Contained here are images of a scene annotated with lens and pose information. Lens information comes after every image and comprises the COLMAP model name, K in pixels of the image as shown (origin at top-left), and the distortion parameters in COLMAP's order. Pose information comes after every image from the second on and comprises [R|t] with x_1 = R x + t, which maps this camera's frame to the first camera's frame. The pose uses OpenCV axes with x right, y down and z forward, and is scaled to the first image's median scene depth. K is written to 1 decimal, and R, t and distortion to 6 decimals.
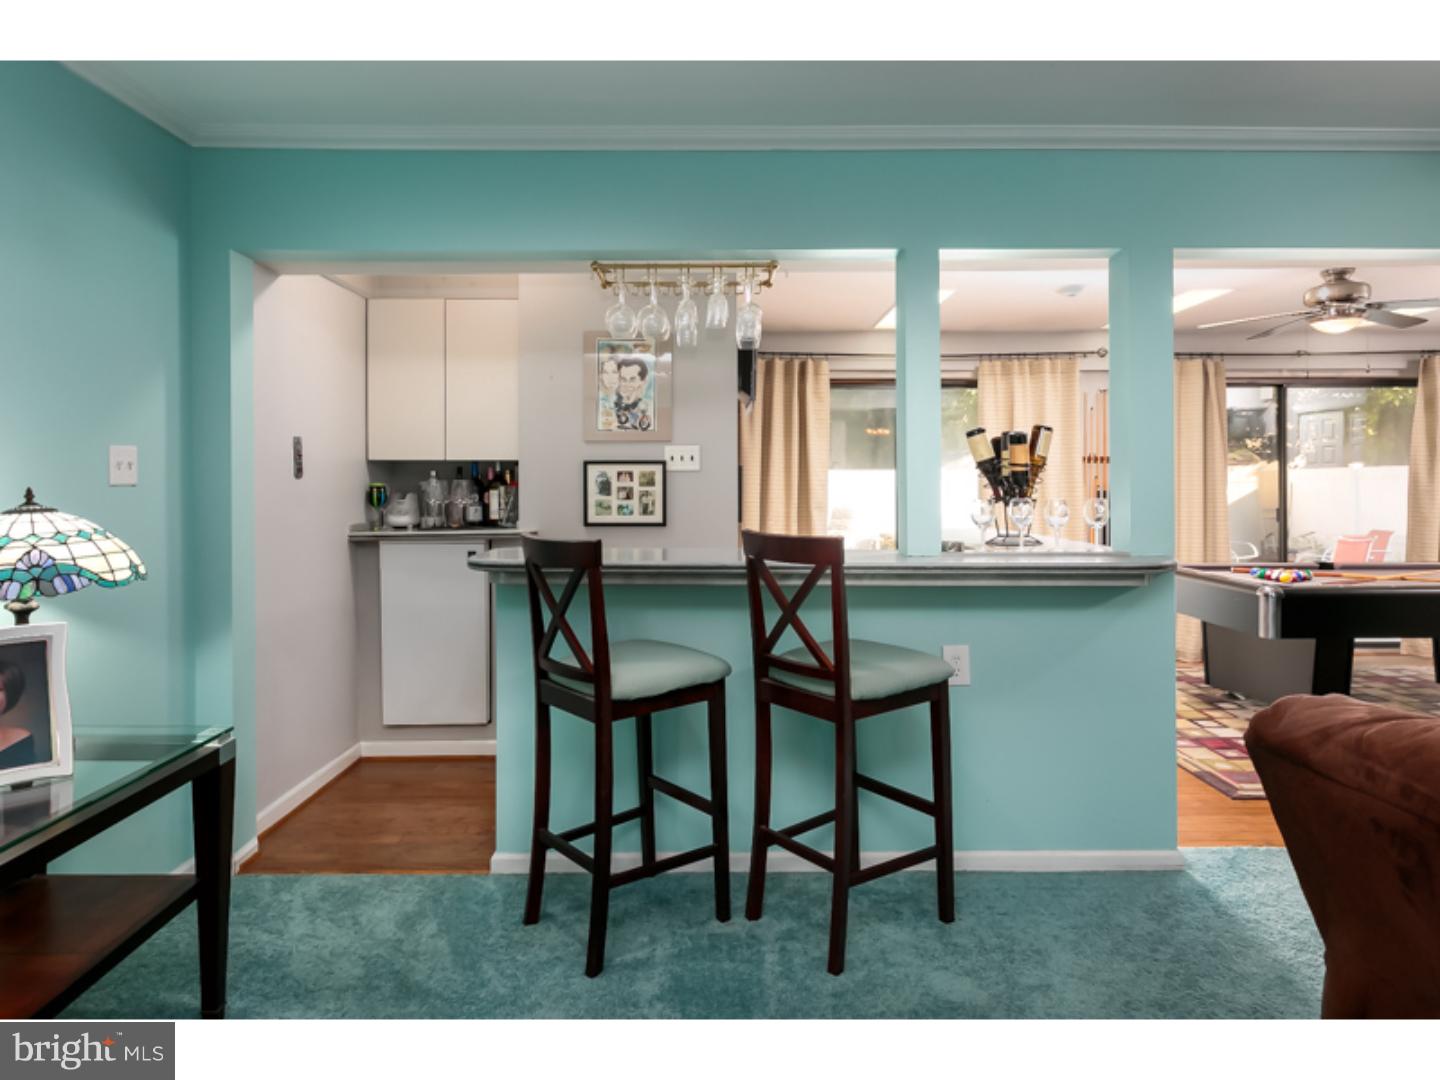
lens RADIAL K [[841.4, 0, 719.2], [0, 841.4, 486.6], [0, 0, 1]] dist [0.002413, 0.002034]
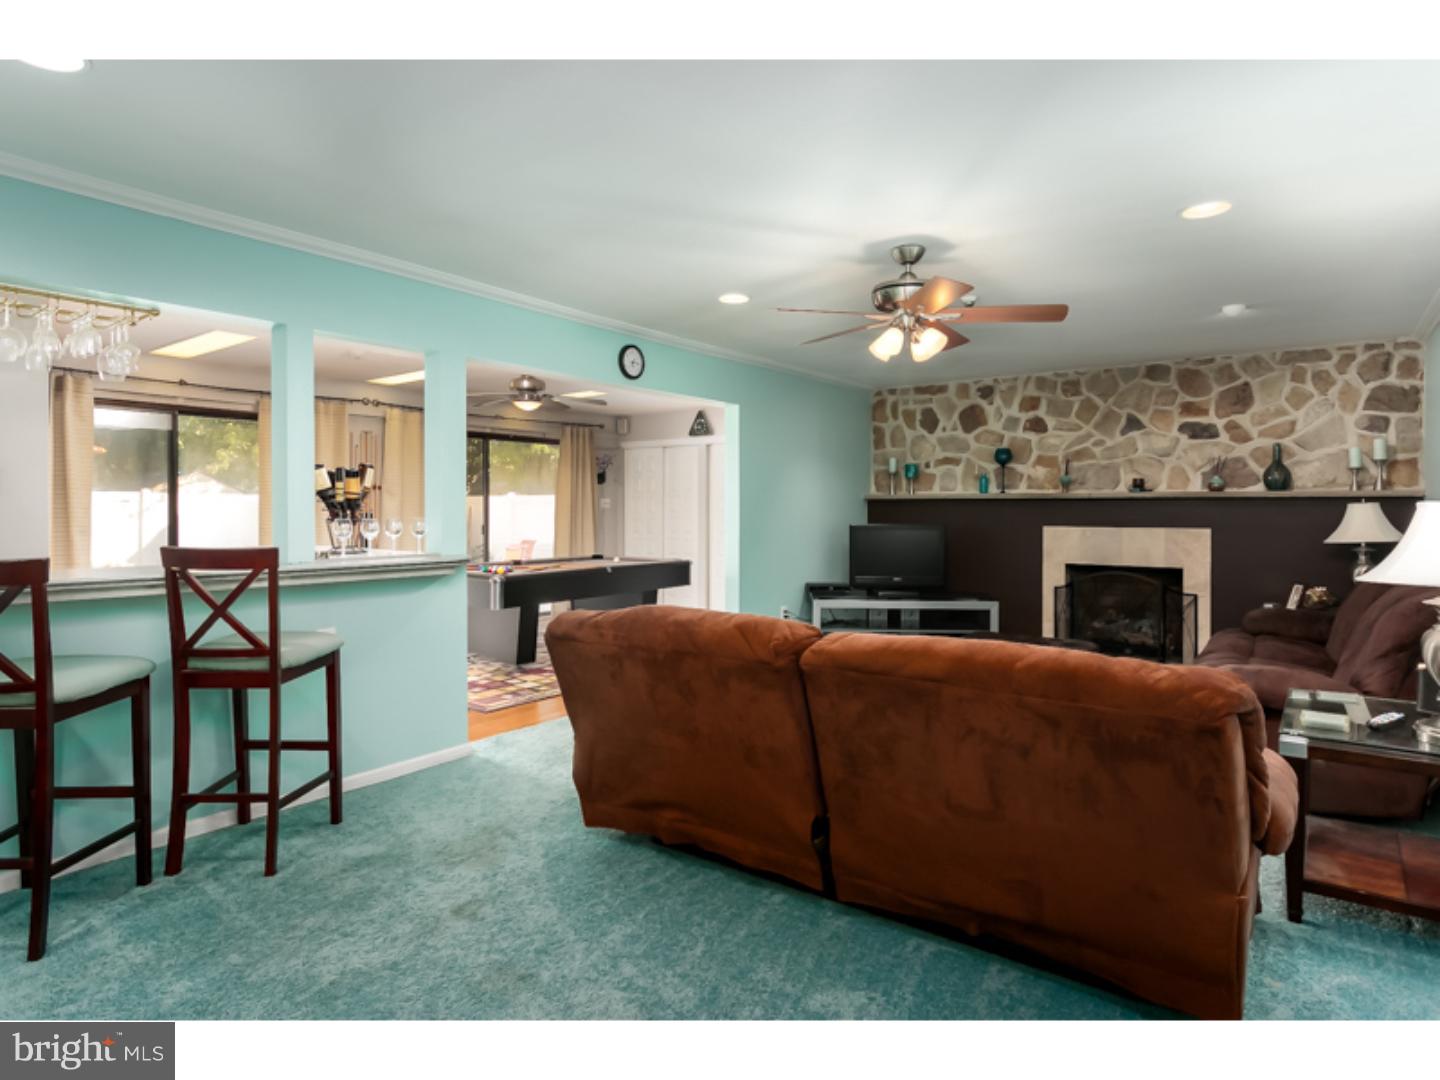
lens RADIAL K [[792.7, 0, 718.7], [0, 792.7, 512.5], [0, 0, 1]] dist [0.000170, 0.000289]
pose [[0.604024, -0.002534, 0.796962, -0.381245], [-0.000518, 0.999993, 0.003572, -0.000192], [-0.796966, -0.002571, 0.604019, -0.281148]]
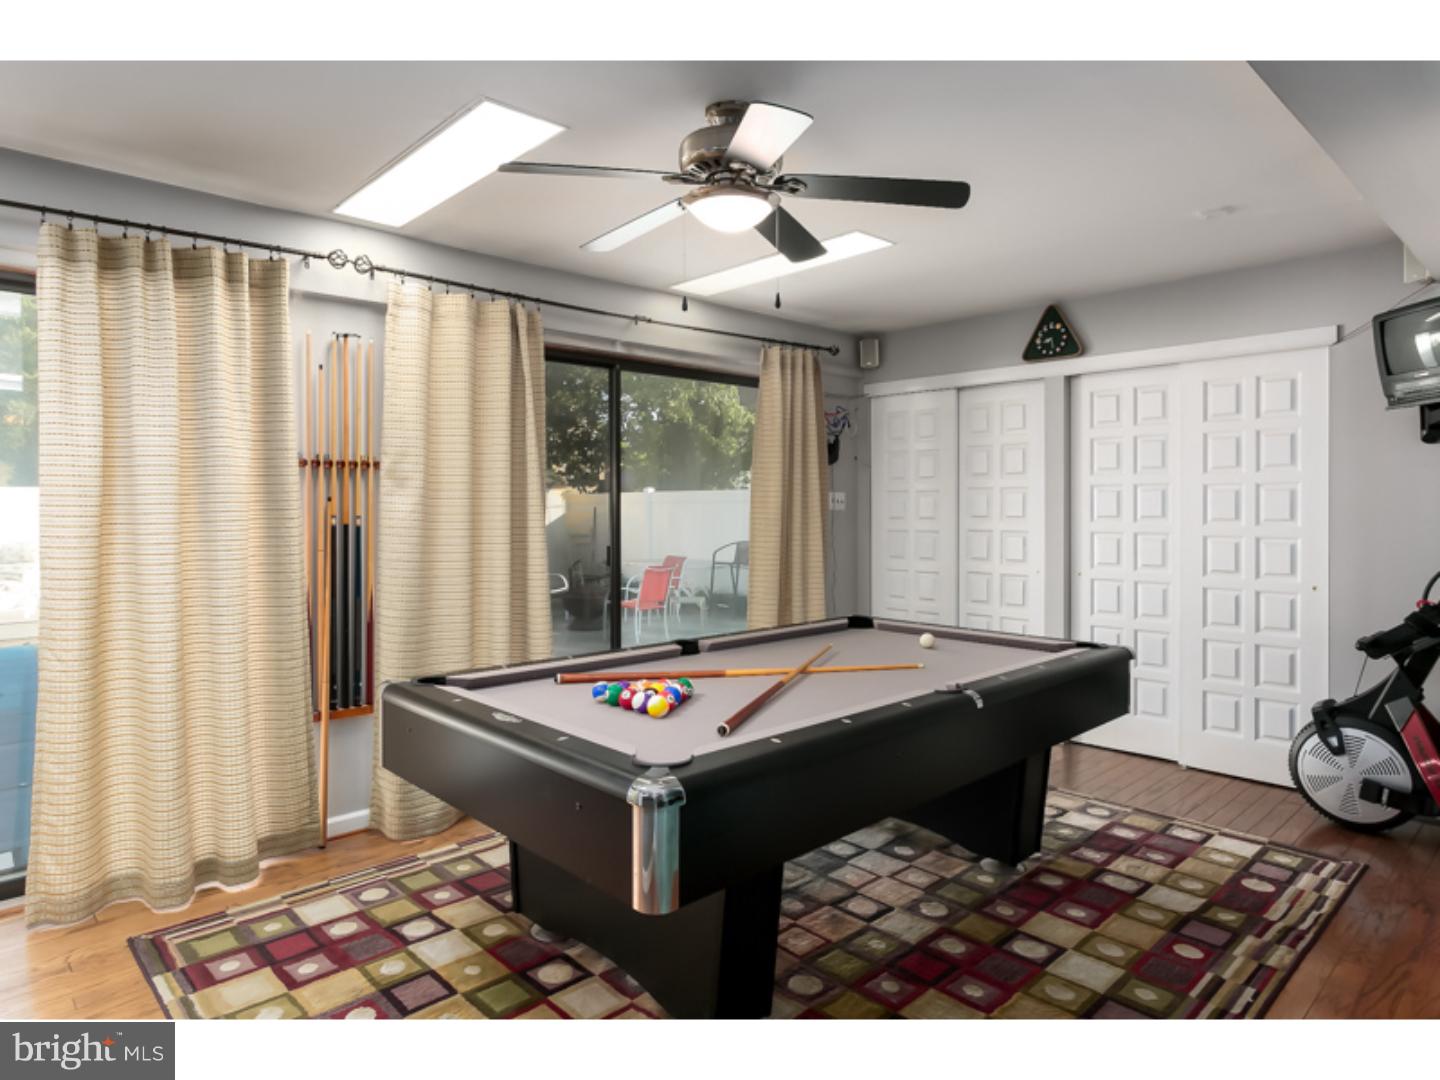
lens RADIAL K [[843.1, 0, 718.6], [0, 843.1, 517.9], [0, 0, 1]] dist [0.001717, 0.000447]
pose [[0.726494, -0.007328, 0.687134, 0.639668], [0.000773, 0.999951, 0.009846, -0.010095], [-0.687172, -0.006622, 0.726464, 1.097839]]
